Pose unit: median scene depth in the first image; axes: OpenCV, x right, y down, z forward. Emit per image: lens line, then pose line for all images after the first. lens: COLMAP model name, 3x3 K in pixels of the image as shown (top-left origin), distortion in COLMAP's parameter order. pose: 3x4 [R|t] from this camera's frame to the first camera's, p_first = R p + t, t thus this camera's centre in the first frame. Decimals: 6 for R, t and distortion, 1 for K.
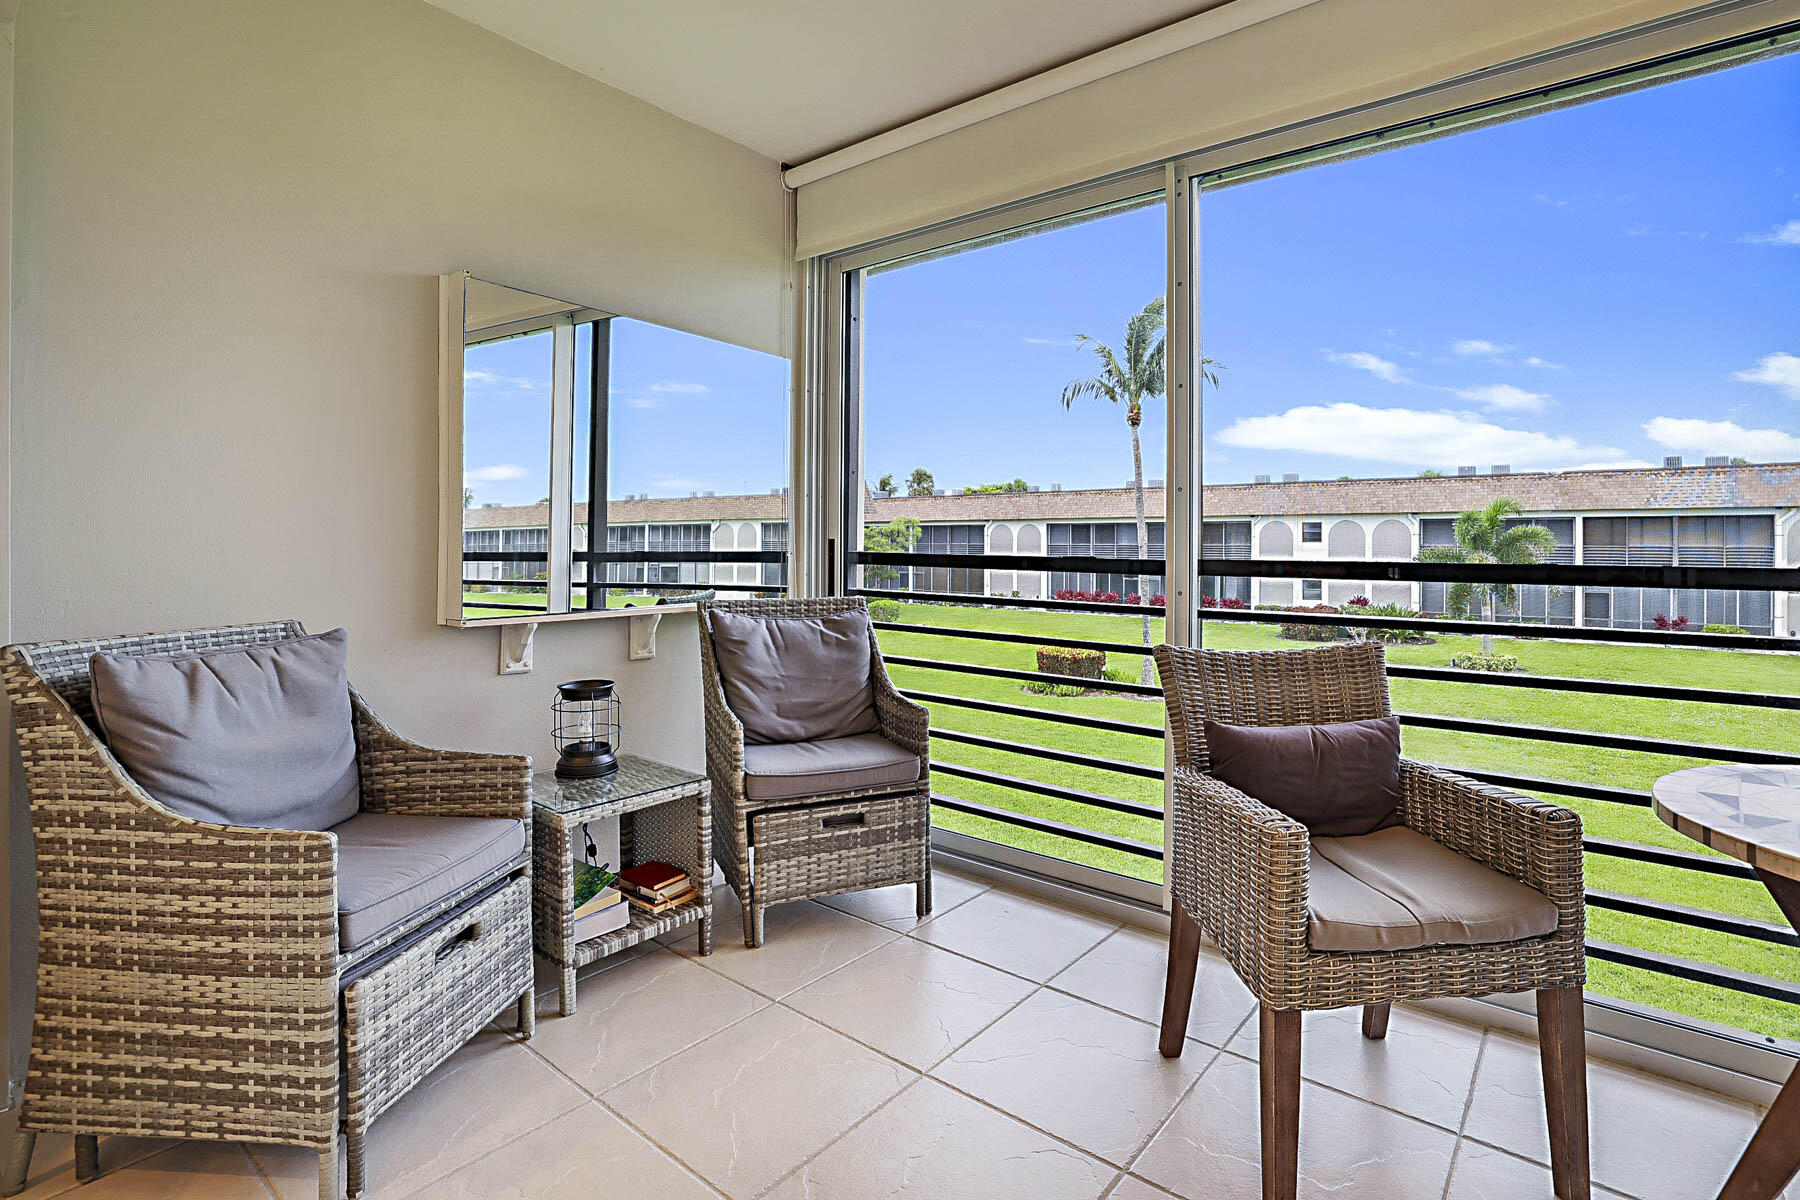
lens RADIAL K [[843.9, 0, 1001.3], [0, 843.9, 544.6], [0, 0, 1]] dist [-0.042829, 0.012718]
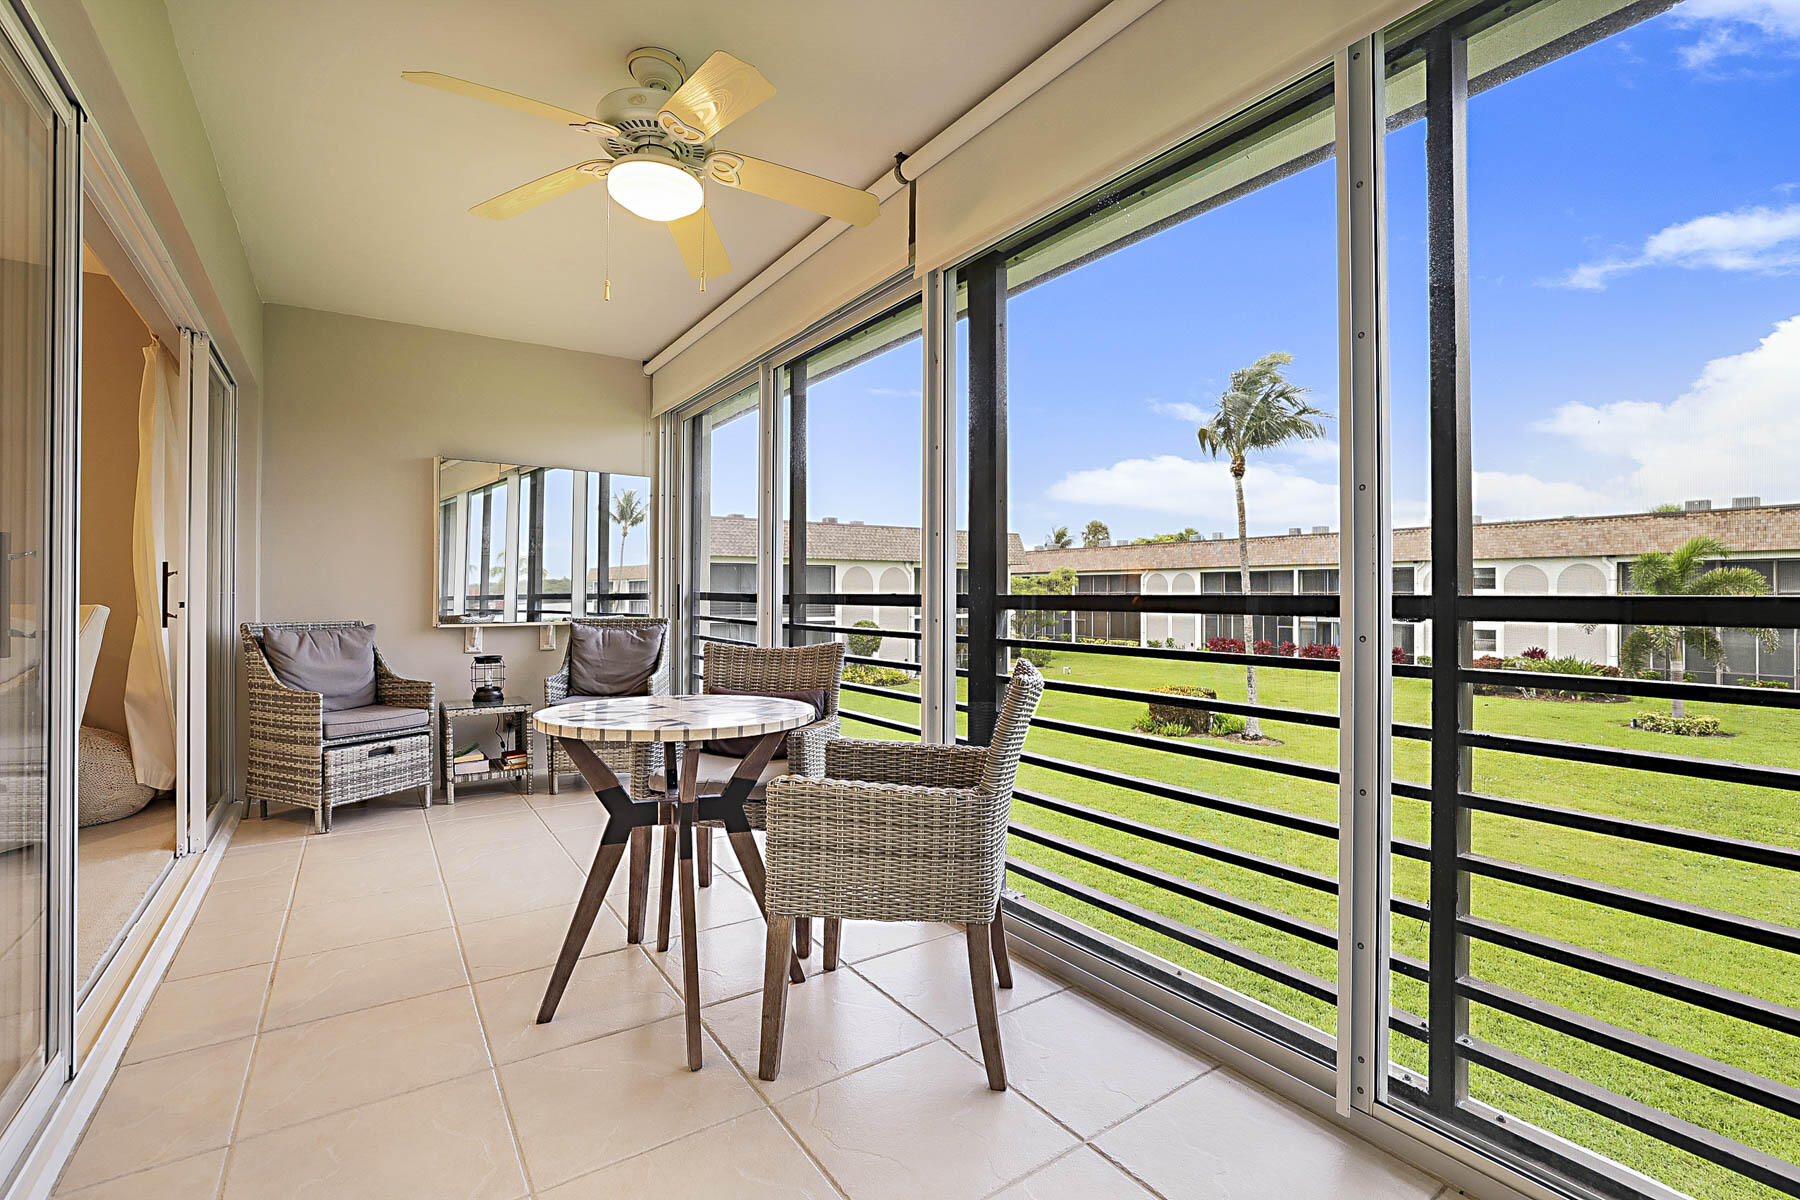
lens RADIAL K [[779.9, 0, 896.5], [0, 779.9, 594.6], [0, 0, 1]] dist [-0.043465, 0.015852]
pose [[0.945304, -0.002363, -0.326181, 0.988601], [0.002818, 0.999996, 0.000924, 0.018111], [0.326177, -0.001792, 0.945307, -0.414806]]
